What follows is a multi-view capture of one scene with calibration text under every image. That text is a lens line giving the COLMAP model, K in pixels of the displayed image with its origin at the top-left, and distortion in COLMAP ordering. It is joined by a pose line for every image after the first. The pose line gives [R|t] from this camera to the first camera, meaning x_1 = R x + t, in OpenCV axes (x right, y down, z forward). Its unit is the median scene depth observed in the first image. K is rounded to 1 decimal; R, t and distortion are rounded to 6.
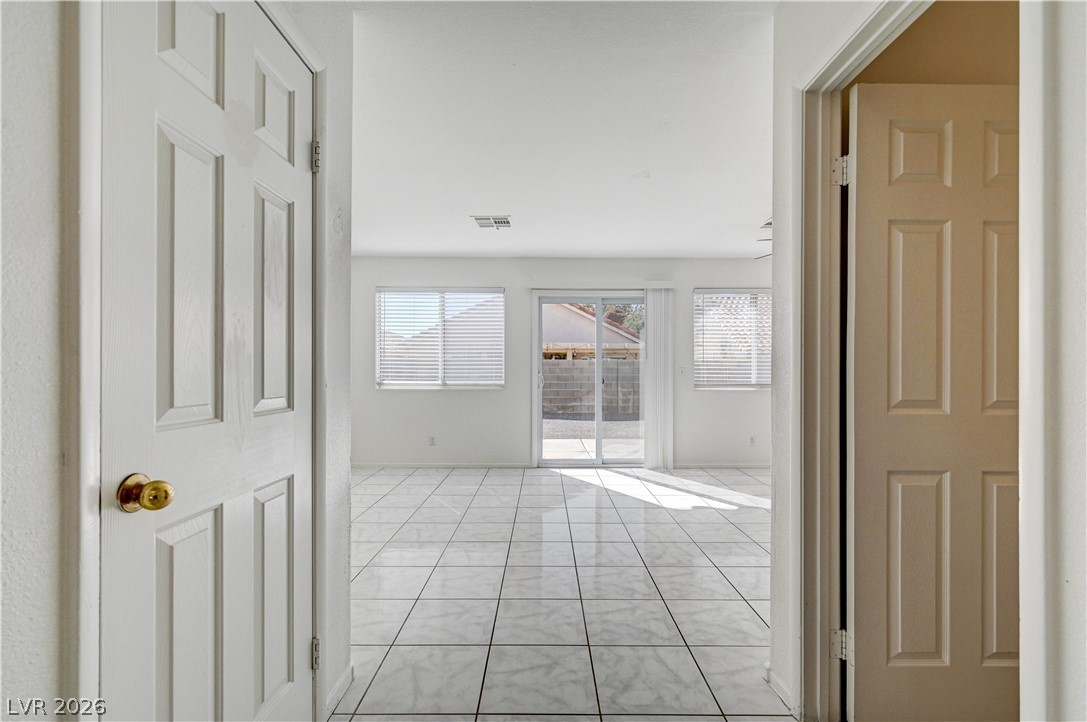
lens RADIAL K [[492.9, 0, 544.9], [0, 492.9, 366.3], [0, 0, 1]] dist [0.002140, -0.000009]
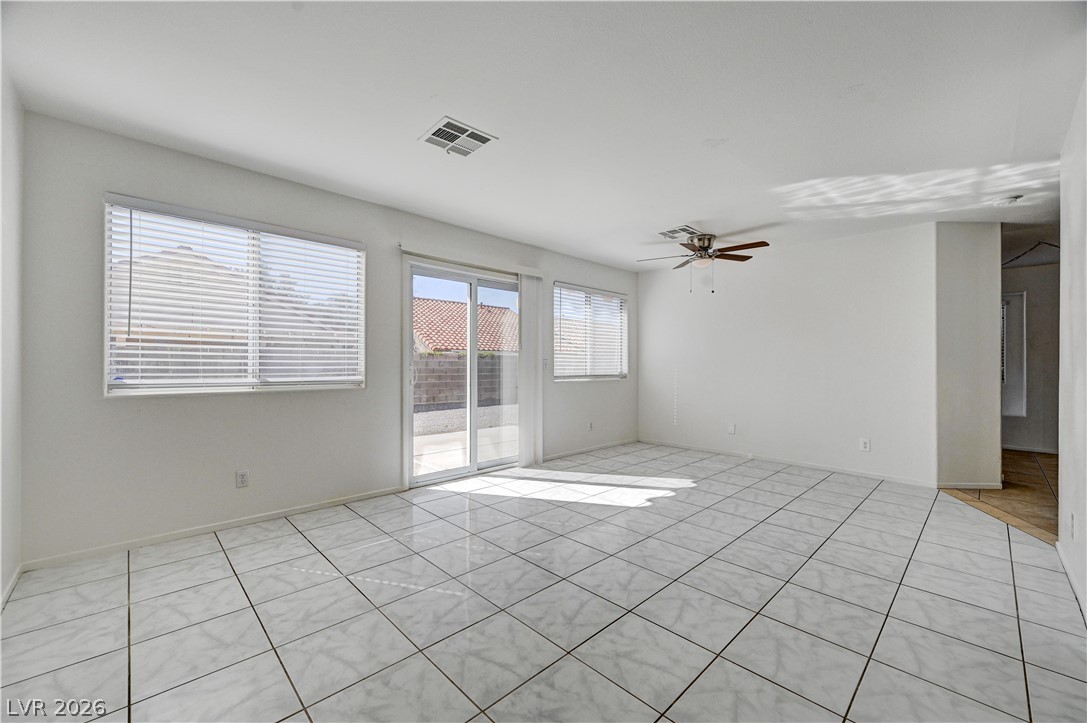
lens RADIAL K [[432.0, 0, 543.5], [0, 432.0, 365.4], [0, 0, 1]] dist [-0.007064, 0.000419]
pose [[0.719754, 0.000509, 0.694229, -0.327068], [-0.011178, 0.999879, 0.010856, 0.004863], [-0.694139, -0.015574, 0.719672, 0.377246]]
